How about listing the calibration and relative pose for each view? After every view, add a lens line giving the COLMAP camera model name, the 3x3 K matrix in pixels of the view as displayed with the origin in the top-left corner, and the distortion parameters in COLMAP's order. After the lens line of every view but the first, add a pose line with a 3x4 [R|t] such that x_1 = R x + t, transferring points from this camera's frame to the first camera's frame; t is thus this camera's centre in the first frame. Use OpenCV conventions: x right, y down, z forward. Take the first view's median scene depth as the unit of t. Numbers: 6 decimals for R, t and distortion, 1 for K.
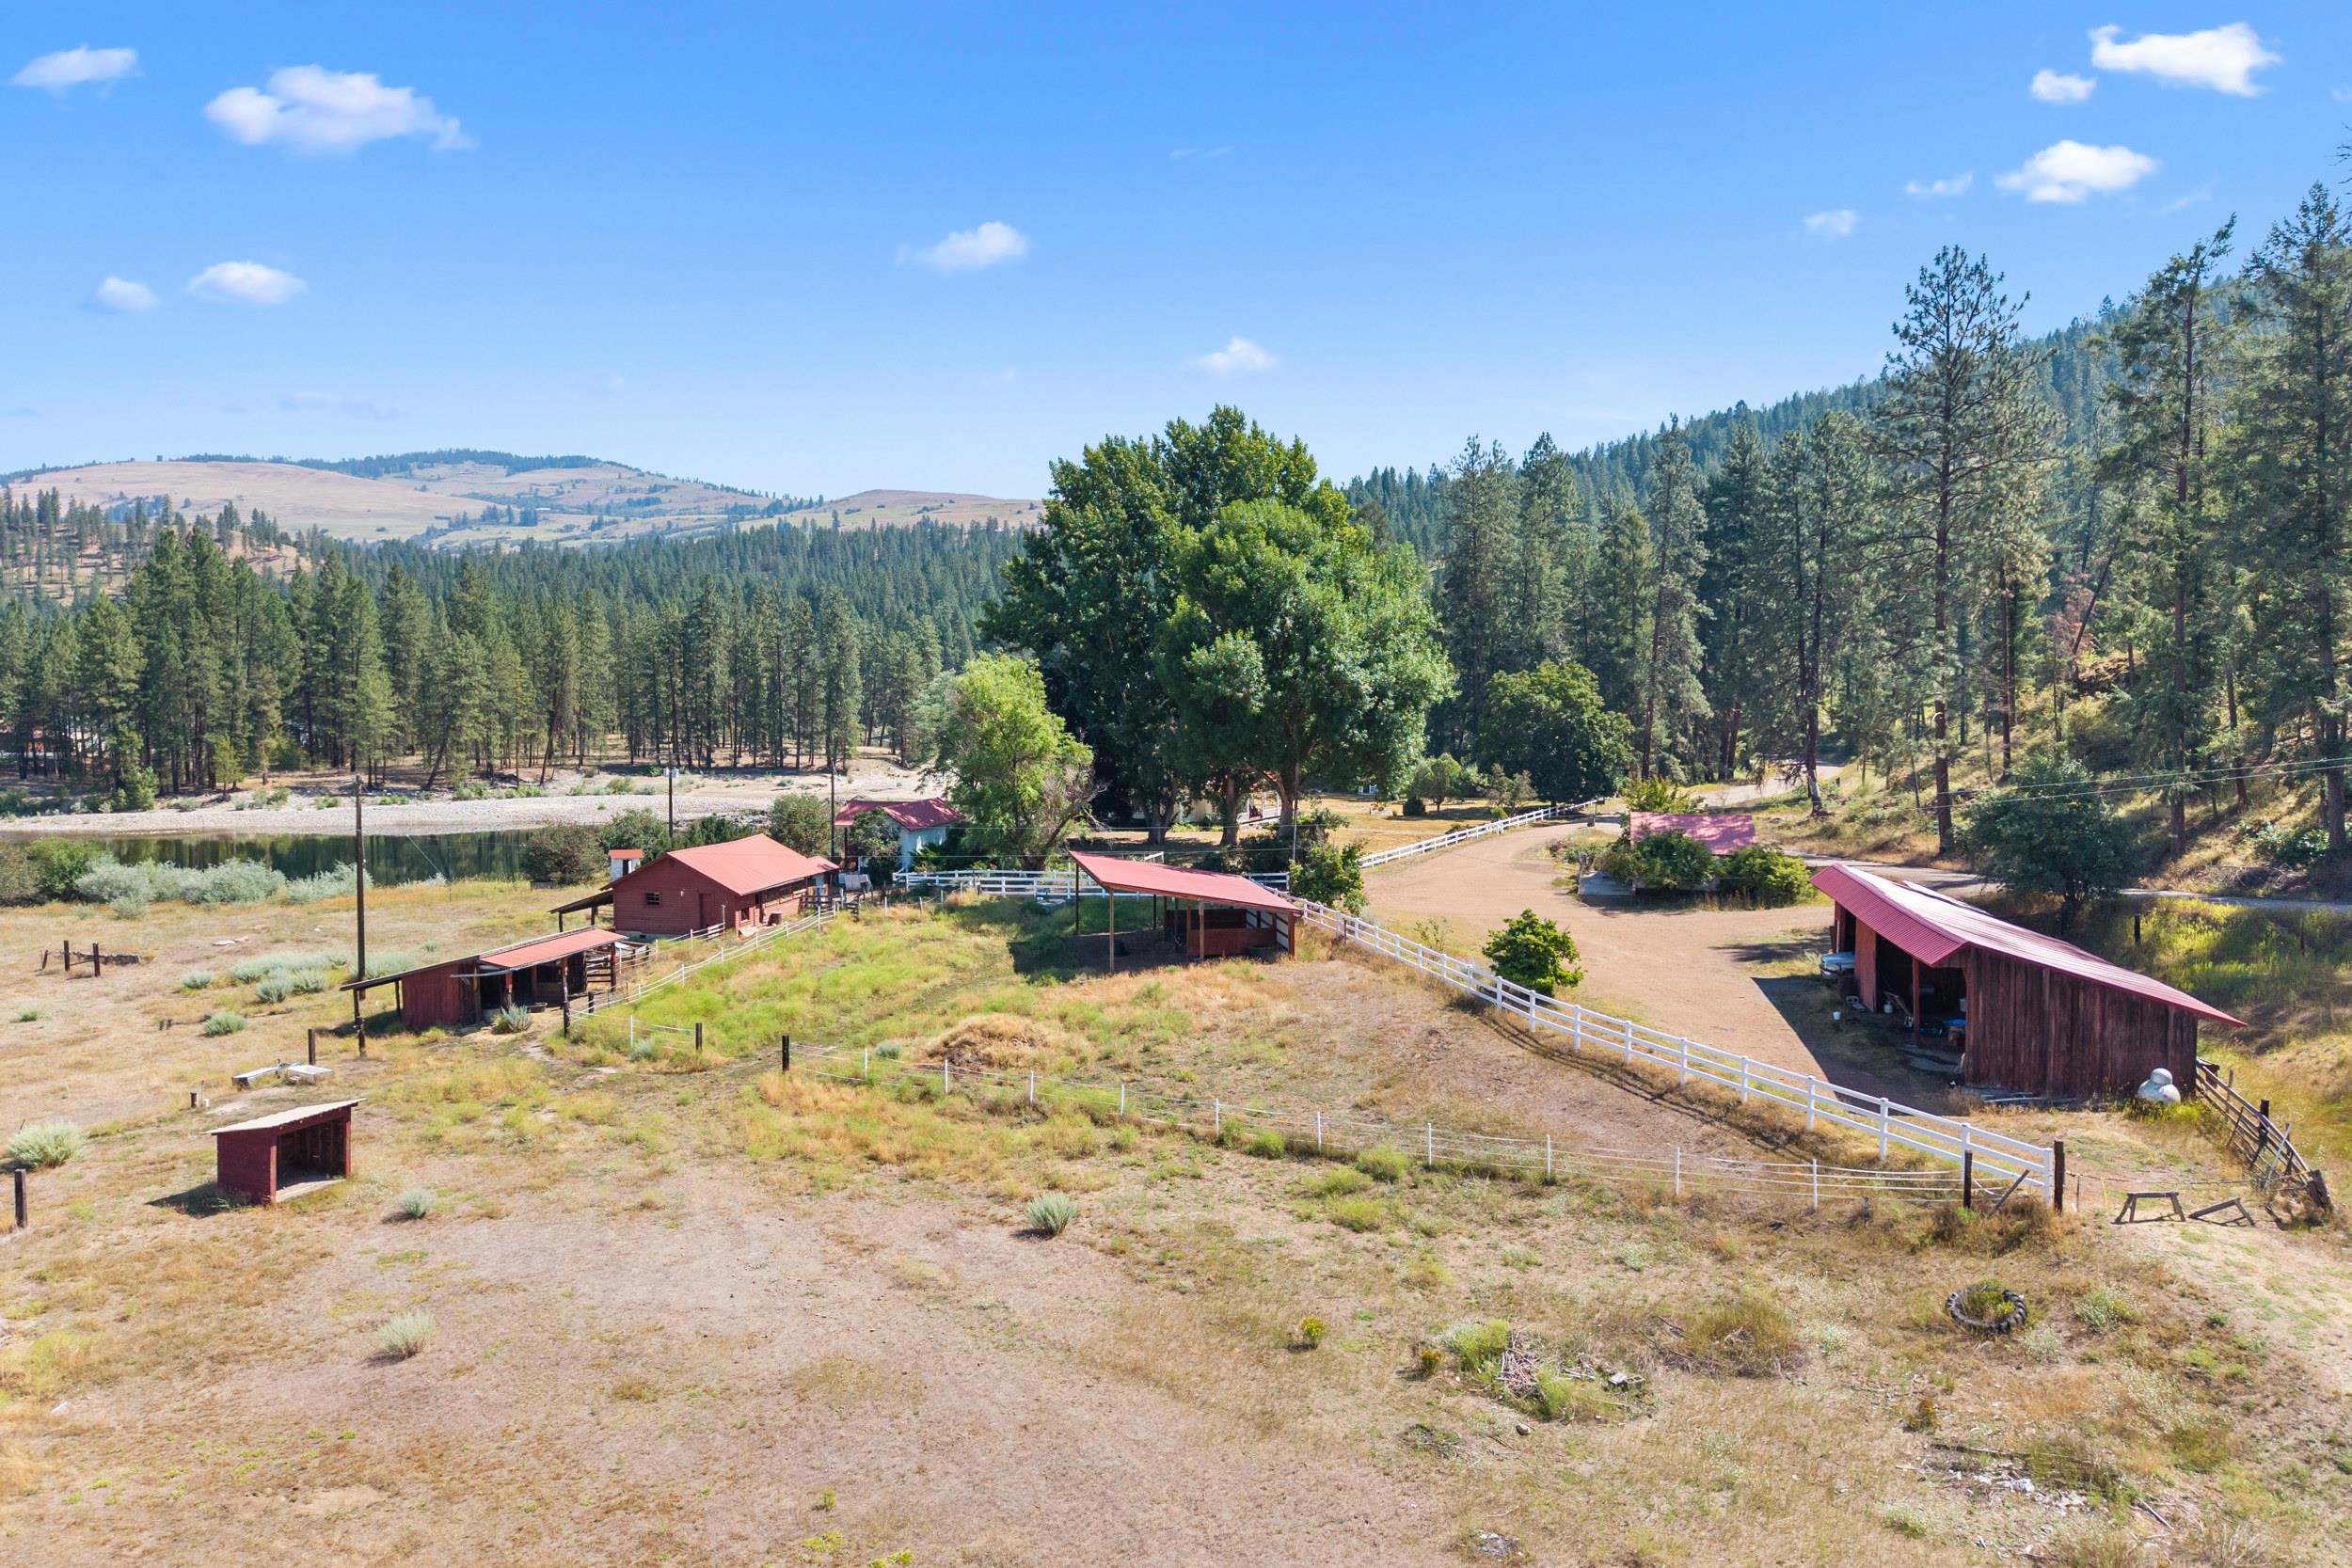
lens RADIAL K [[1571.4, 0, 1186.4], [0, 1571.4, 797.5], [0, 0, 1]] dist [0.038152, -0.031492]
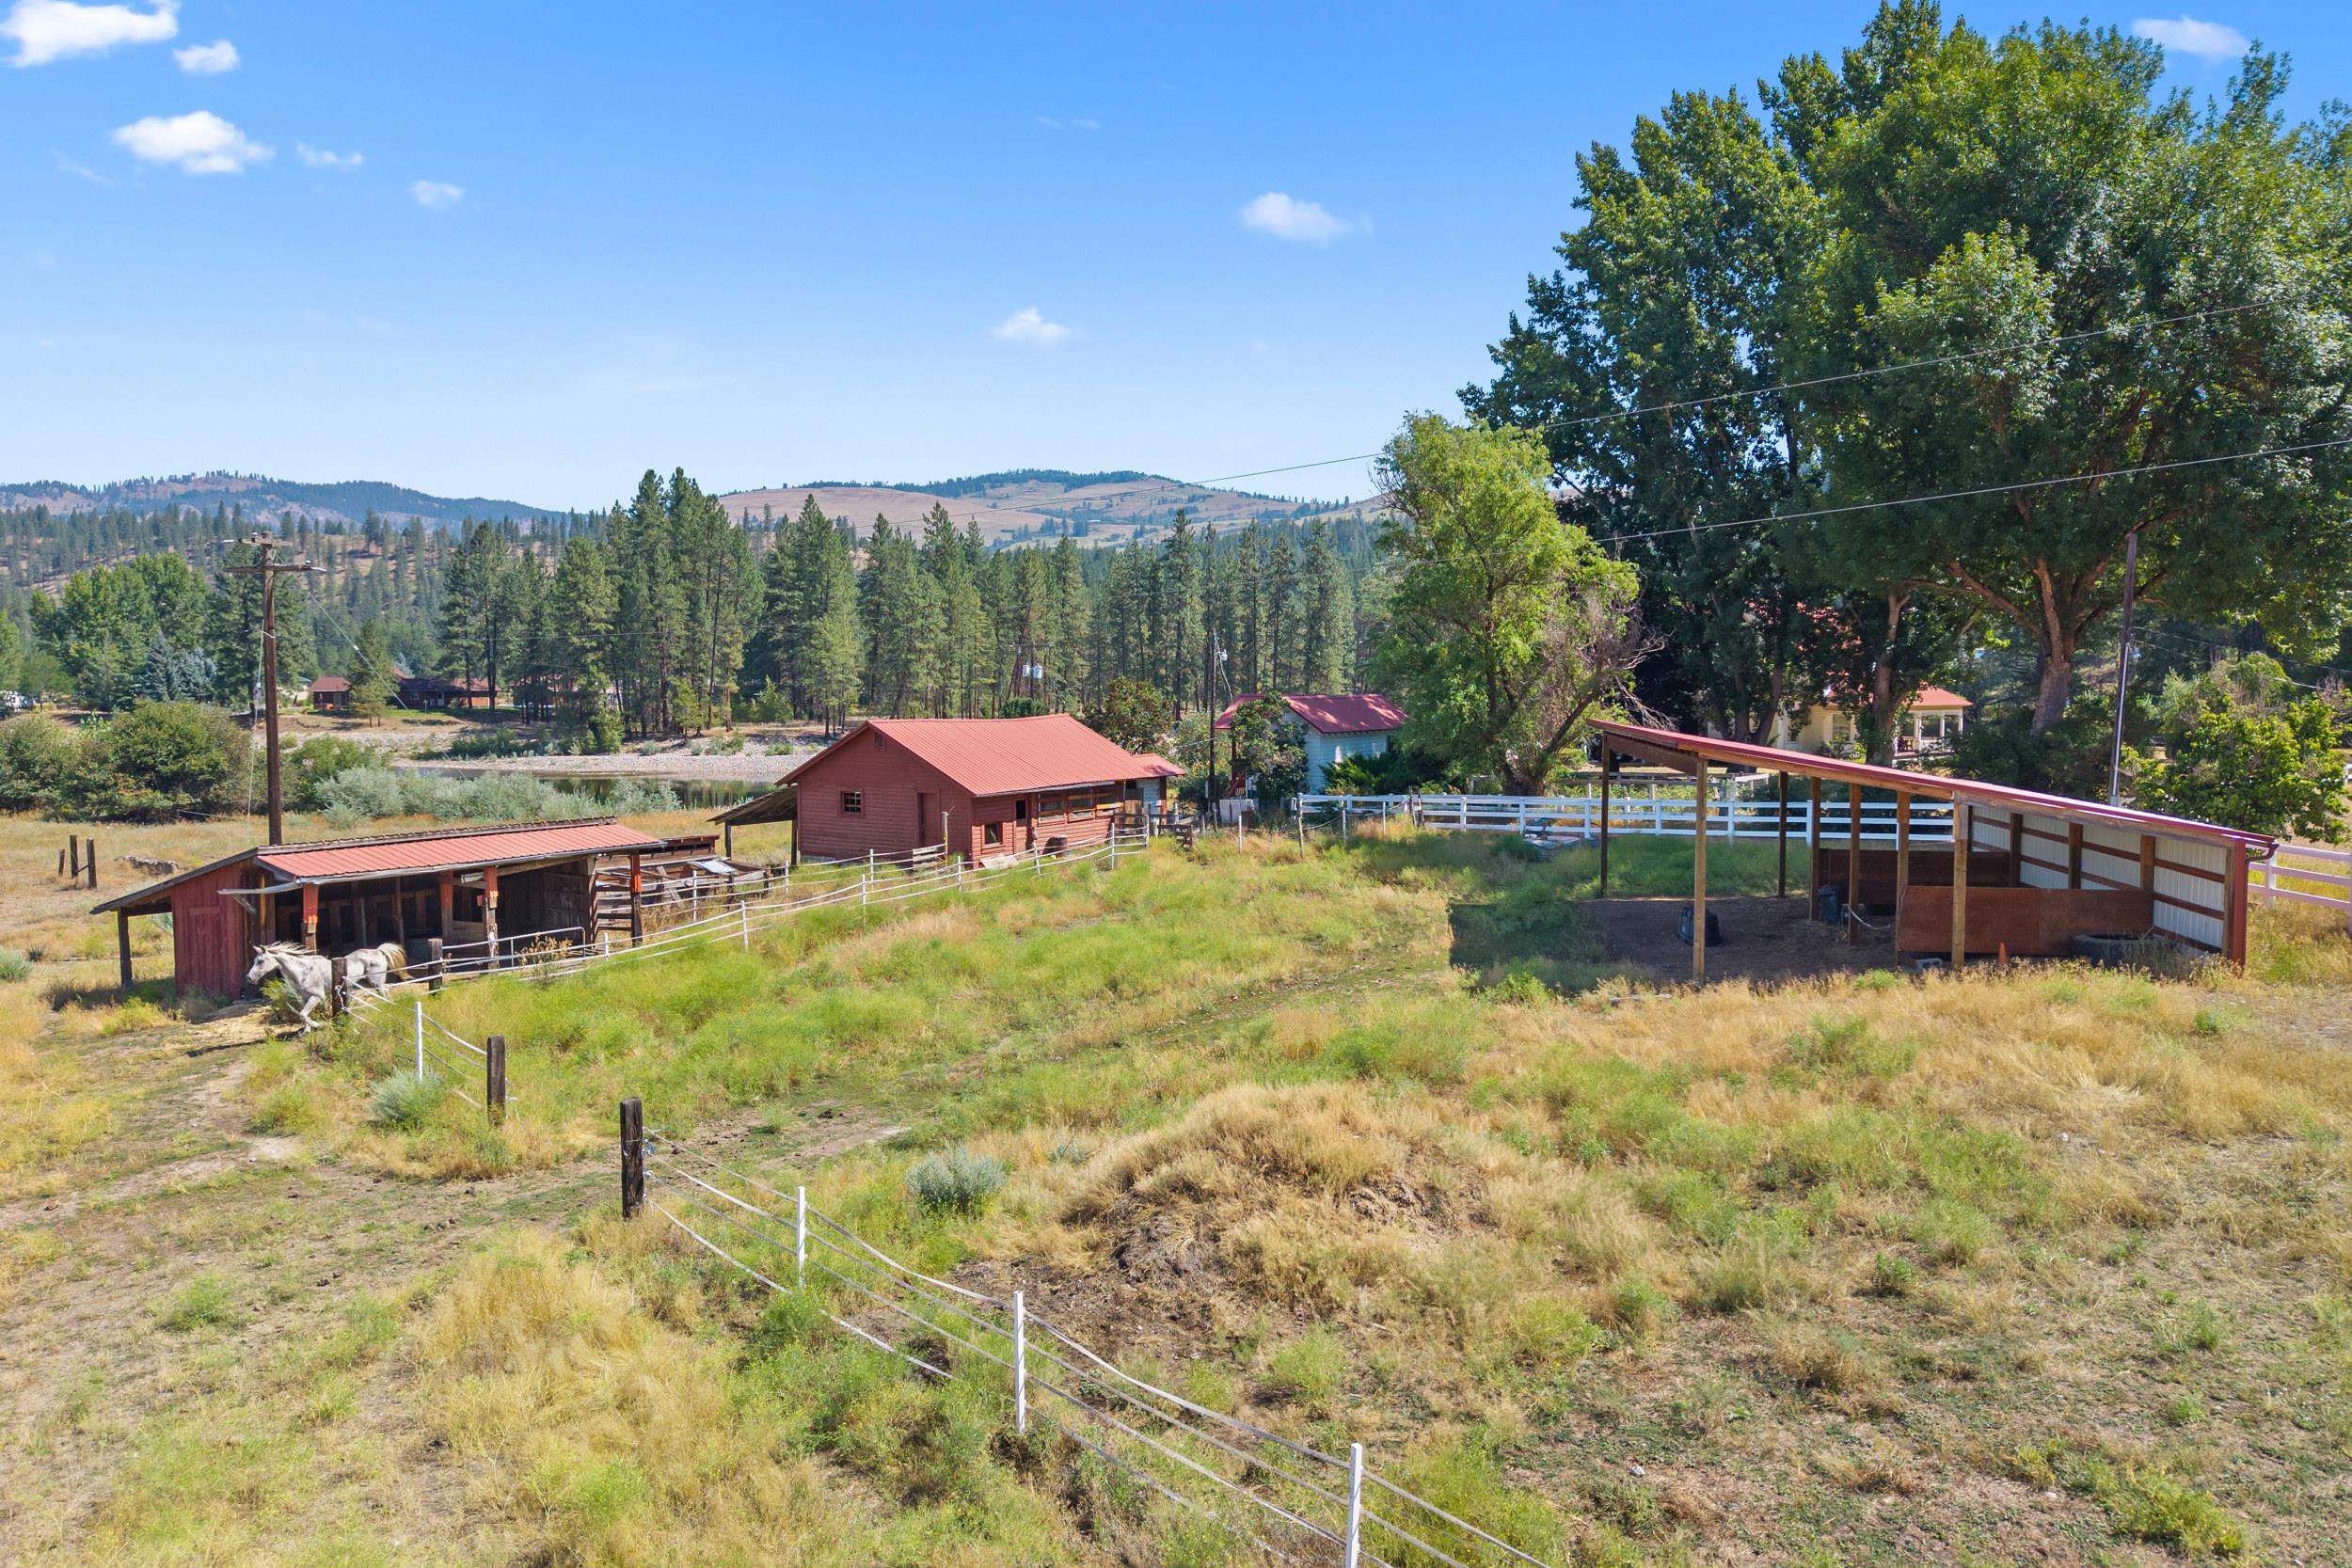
lens RADIAL K [[1571.4, 0, 1170.8], [0, 1571.4, 780.0], [0, 0, 1]] dist [0.038152, -0.031492]
pose [[0.943650, 0.021732, -0.330230, -0.030349], [-0.026116, 0.999620, -0.008846, 0.050044], [0.329912, 0.016972, 0.943859, 0.426294]]
